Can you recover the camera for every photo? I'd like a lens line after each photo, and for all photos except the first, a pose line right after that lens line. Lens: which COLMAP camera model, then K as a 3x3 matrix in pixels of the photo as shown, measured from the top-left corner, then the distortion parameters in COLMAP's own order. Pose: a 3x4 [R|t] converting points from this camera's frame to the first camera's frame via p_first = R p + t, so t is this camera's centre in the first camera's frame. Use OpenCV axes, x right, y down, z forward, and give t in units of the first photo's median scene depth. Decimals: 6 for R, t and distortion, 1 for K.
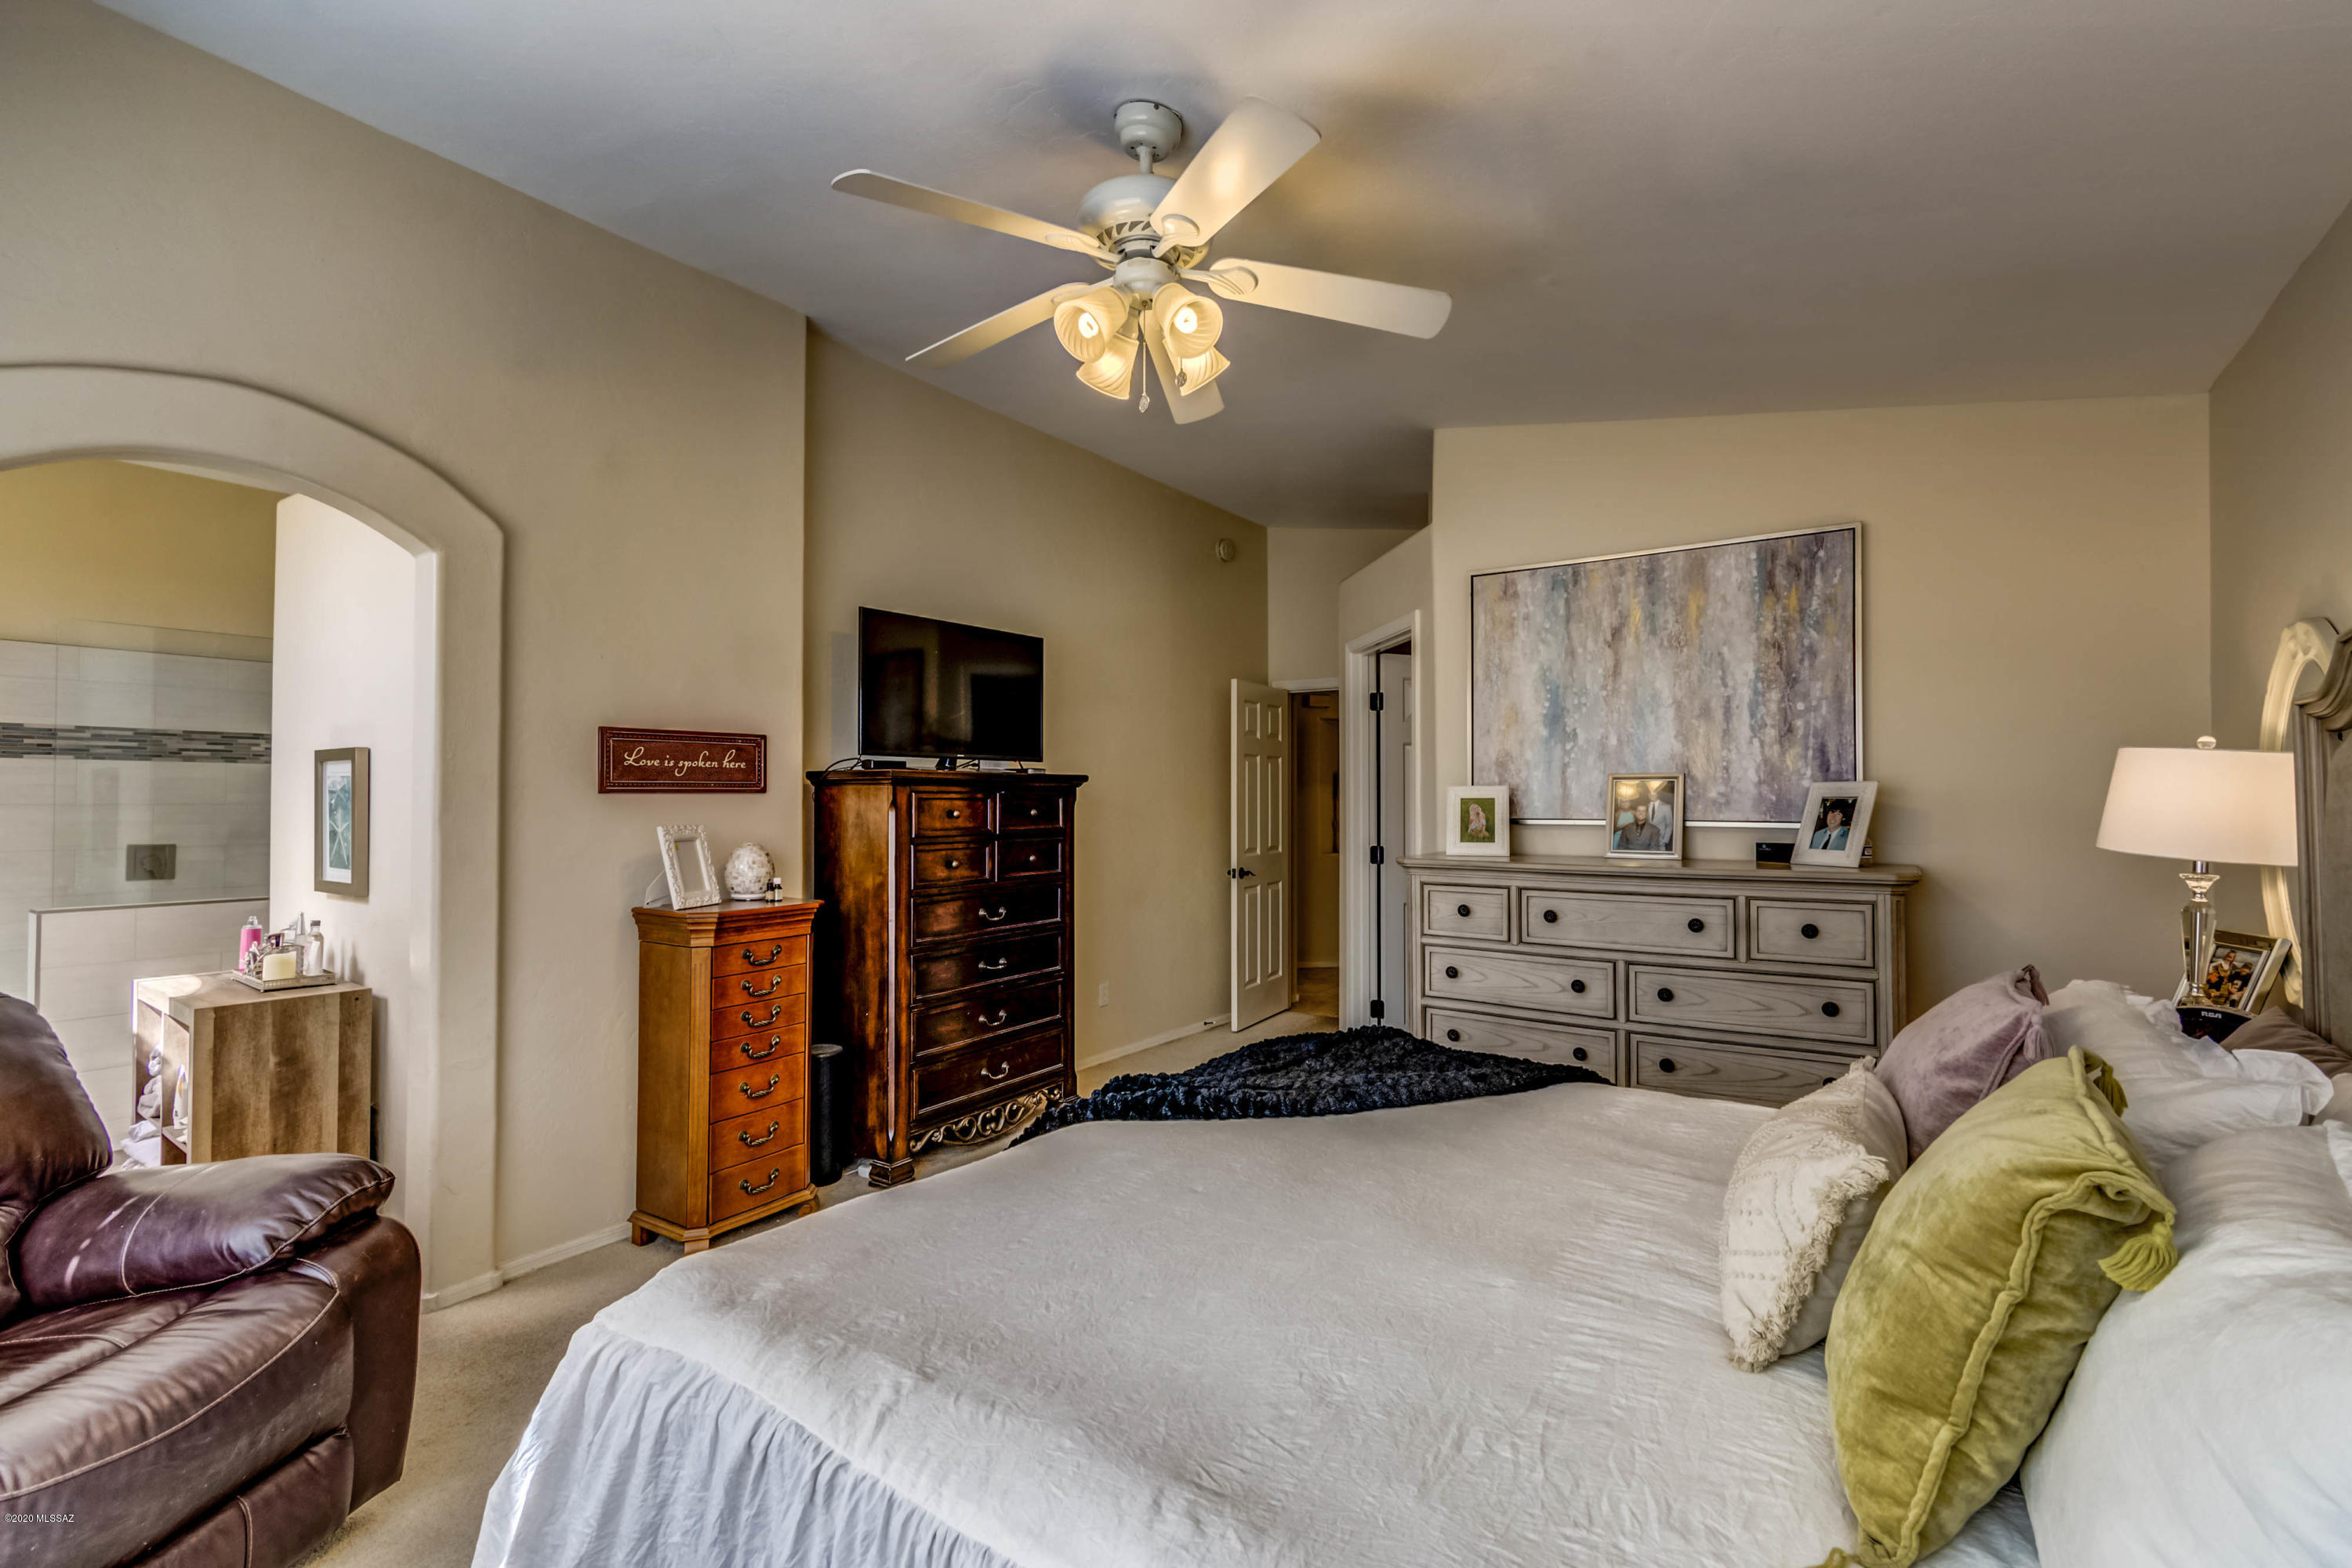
lens RADIAL K [[1038.2, 0, 1195.2], [0, 1038.2, 781.2], [0, 0, 1]] dist [0.002355, -0.000578]
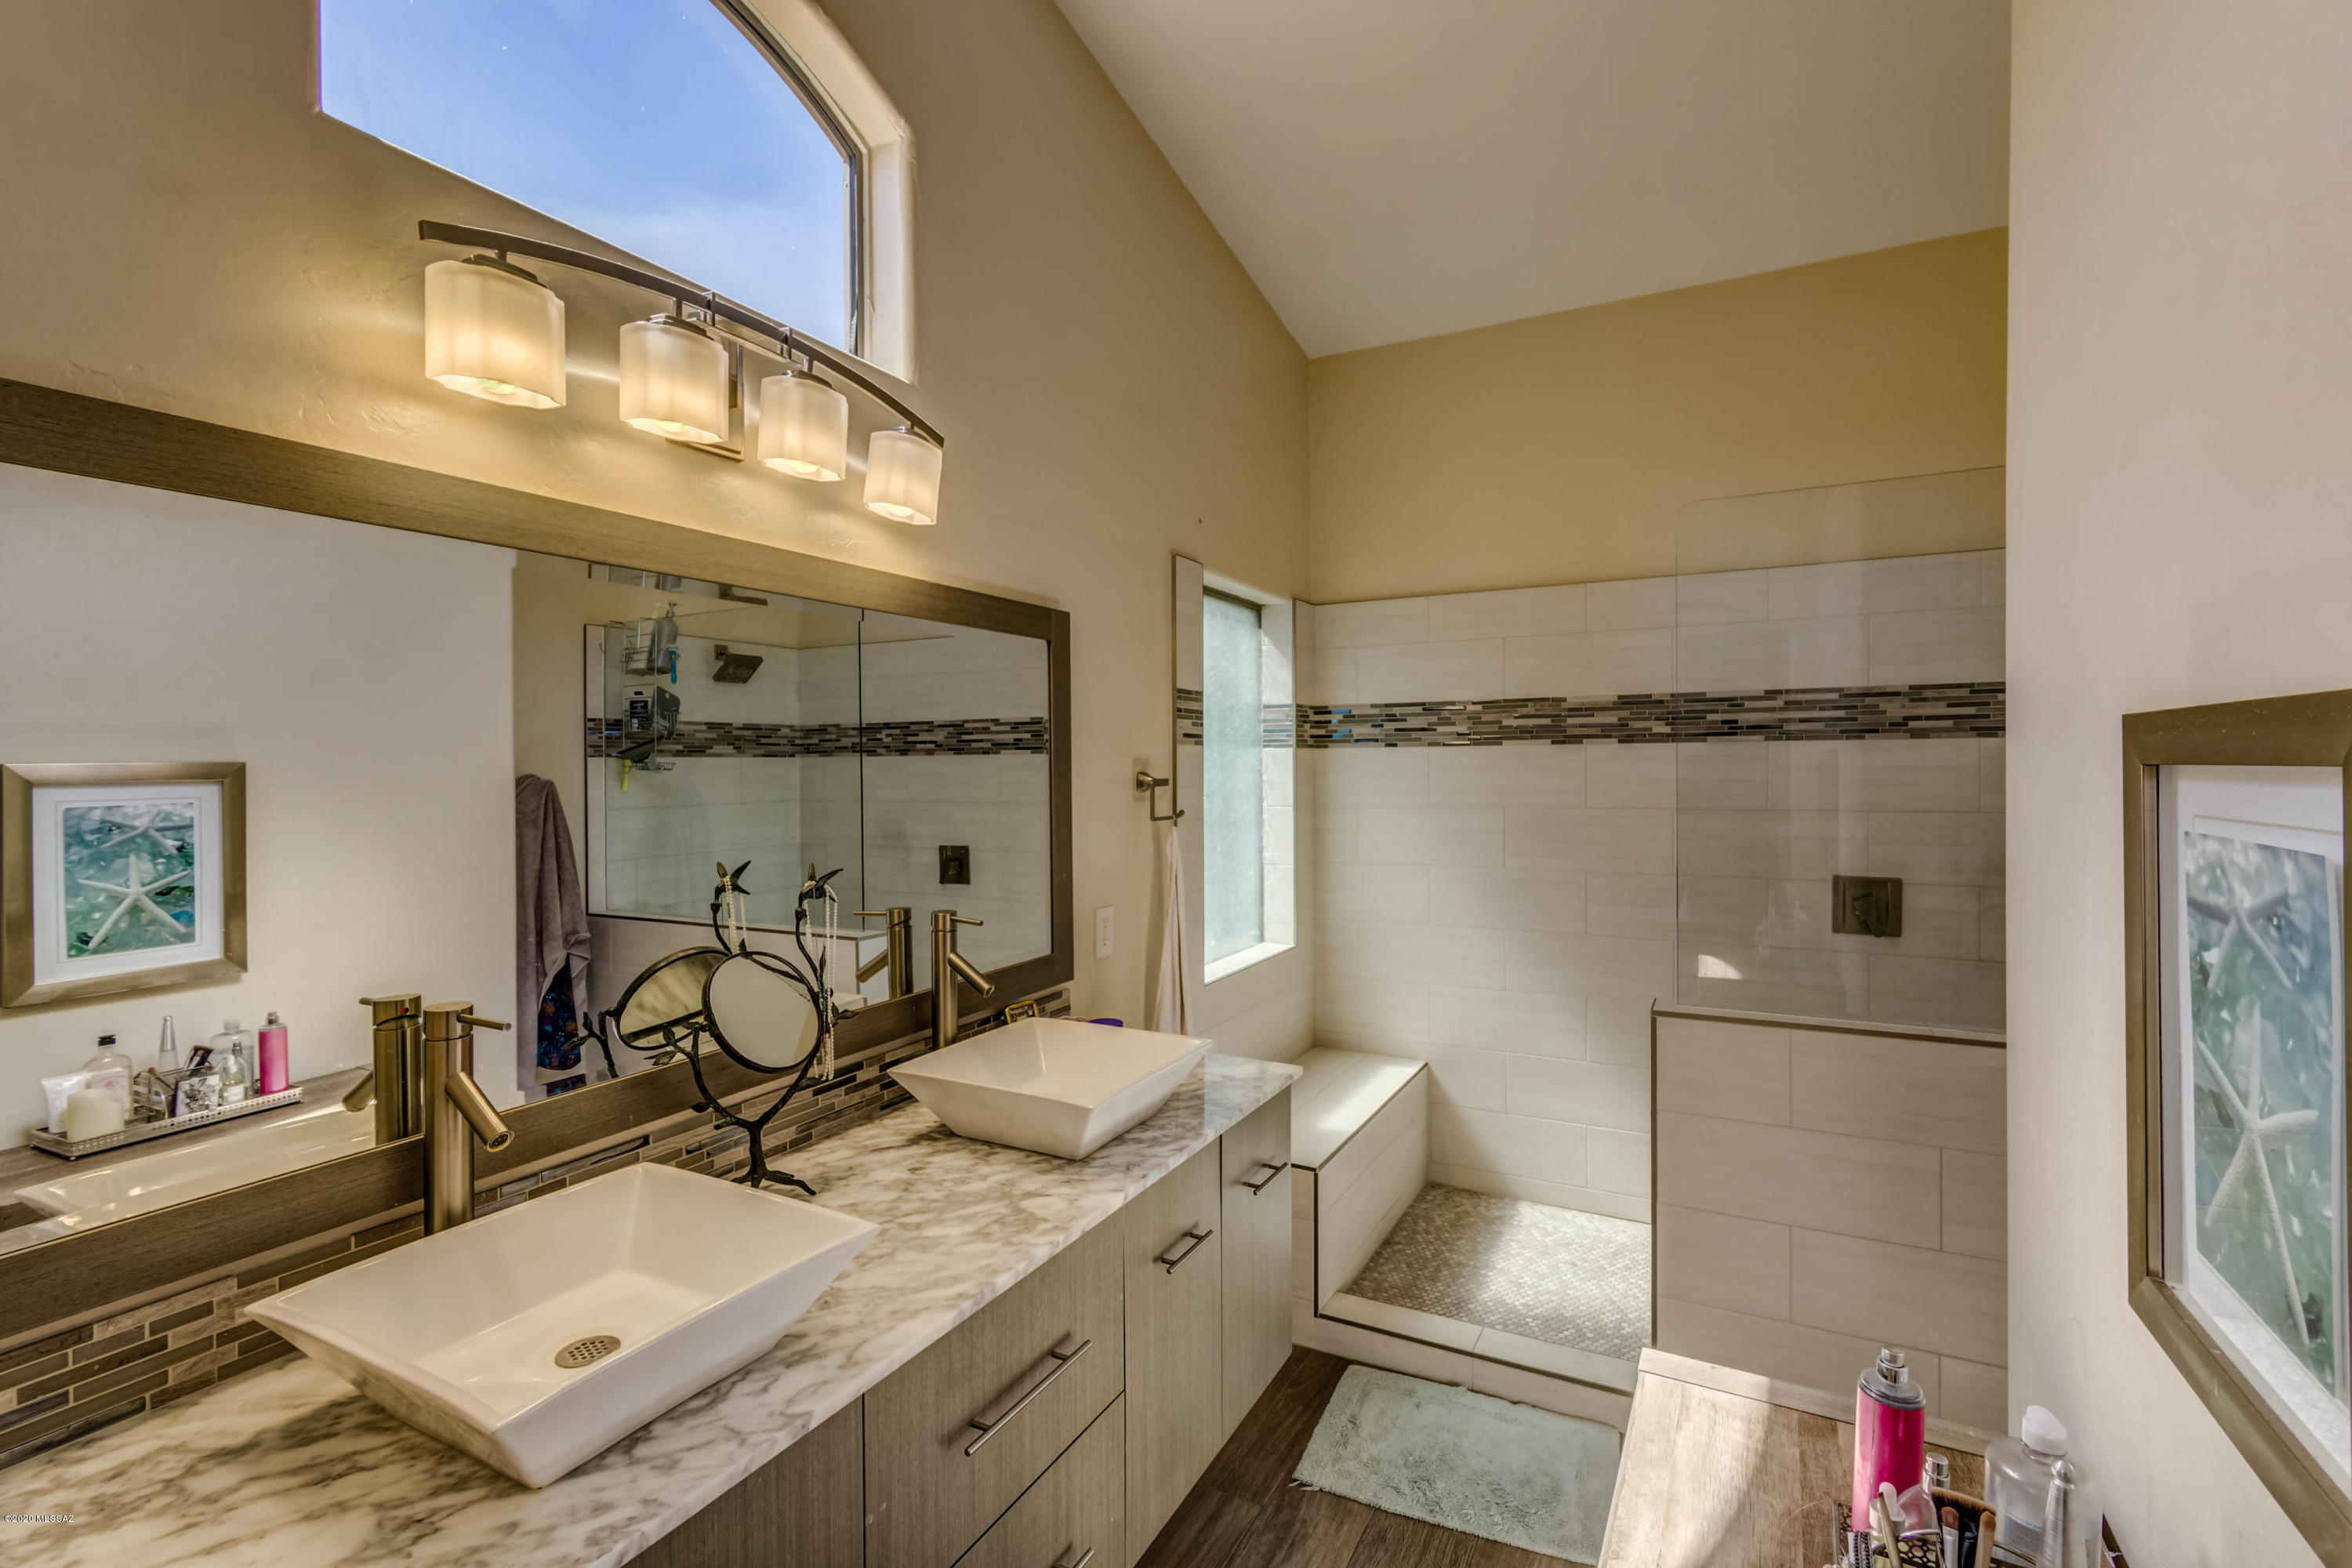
lens RADIAL K [[1038.2, 0, 1195.2], [0, 1038.2, 781.2], [0, 0, 1]] dist [0.002355, -0.000578]
pose [[0.124392, 0.015797, -0.992107, -0.468401], [0.026461, 0.999465, 0.019232, -0.017774], [0.991880, -0.028644, 0.123907, 0.558102]]
